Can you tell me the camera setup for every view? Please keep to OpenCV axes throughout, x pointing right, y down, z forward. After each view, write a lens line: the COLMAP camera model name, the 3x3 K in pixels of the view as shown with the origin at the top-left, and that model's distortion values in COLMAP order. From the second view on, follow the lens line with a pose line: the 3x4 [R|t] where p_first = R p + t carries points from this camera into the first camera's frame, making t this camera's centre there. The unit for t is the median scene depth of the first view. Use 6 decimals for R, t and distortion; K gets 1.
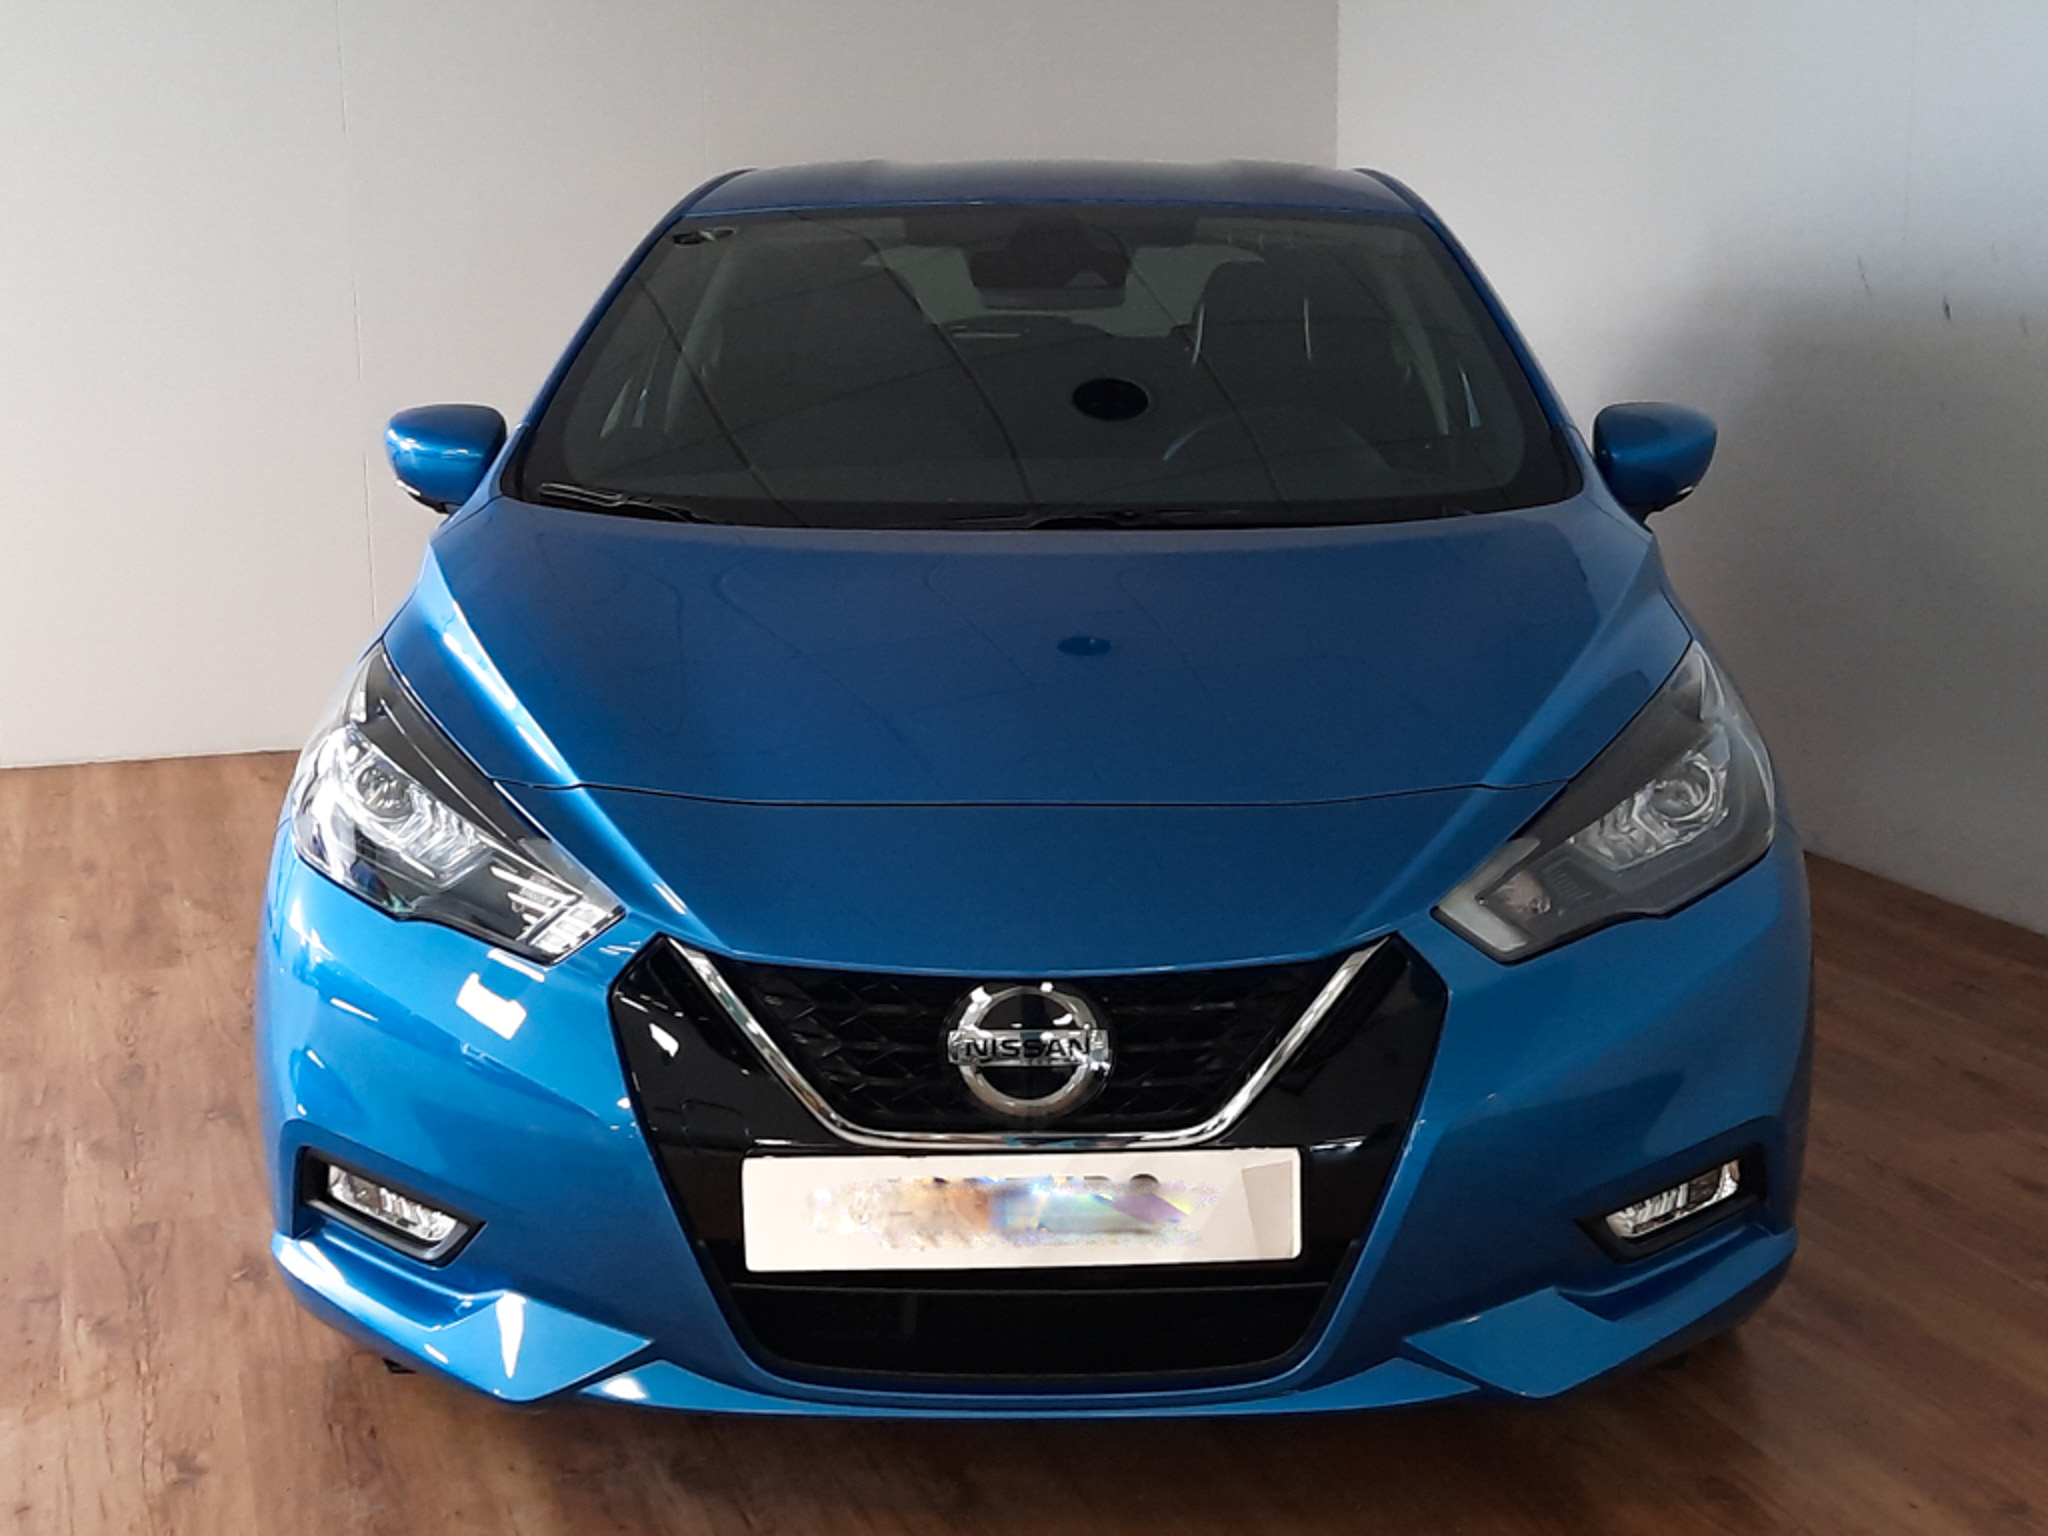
lens RADIAL K [[1476.2, 0, 1029.5], [0, 1476.2, 757.7], [0, 0, 1]] dist [0.056571, -0.062229]
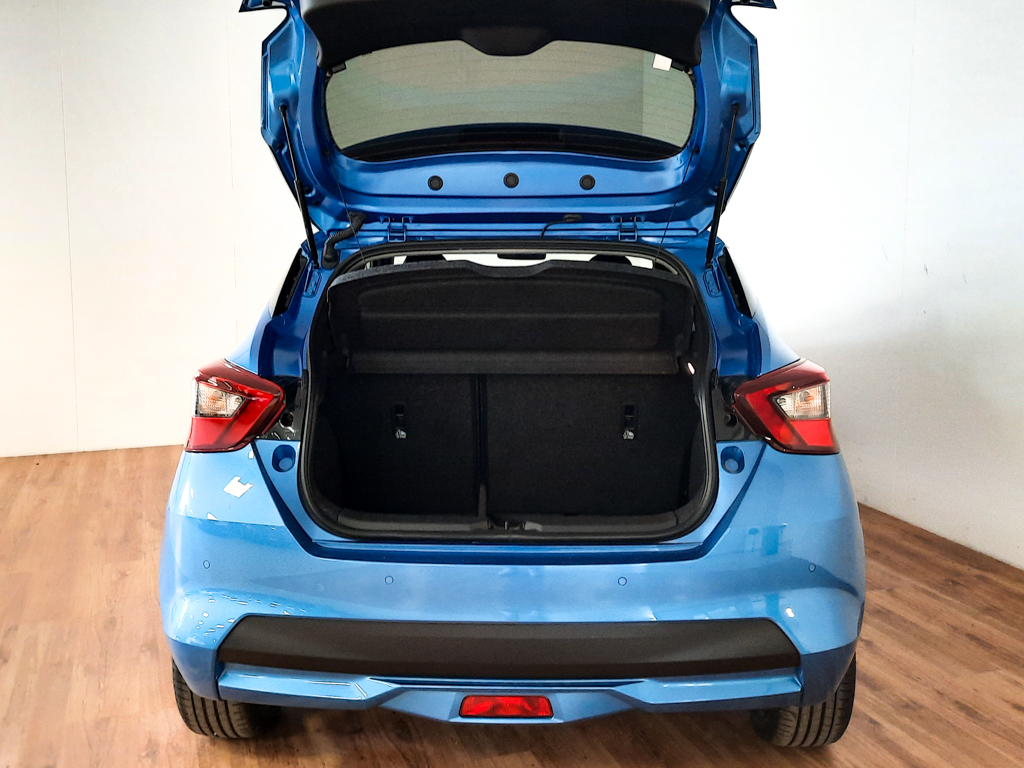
lens RADIAL K [[760.5, 0, 515.3], [0, 760.5, 384.8], [0, 0, 1]] dist [0.062738, -0.085285]
pose [[0.995089, 0.042025, -0.089625, 0.059382], [-0.057658, 0.982031, -0.179699, 0.064508], [0.080462, 0.183984, 0.979630, -0.089136]]
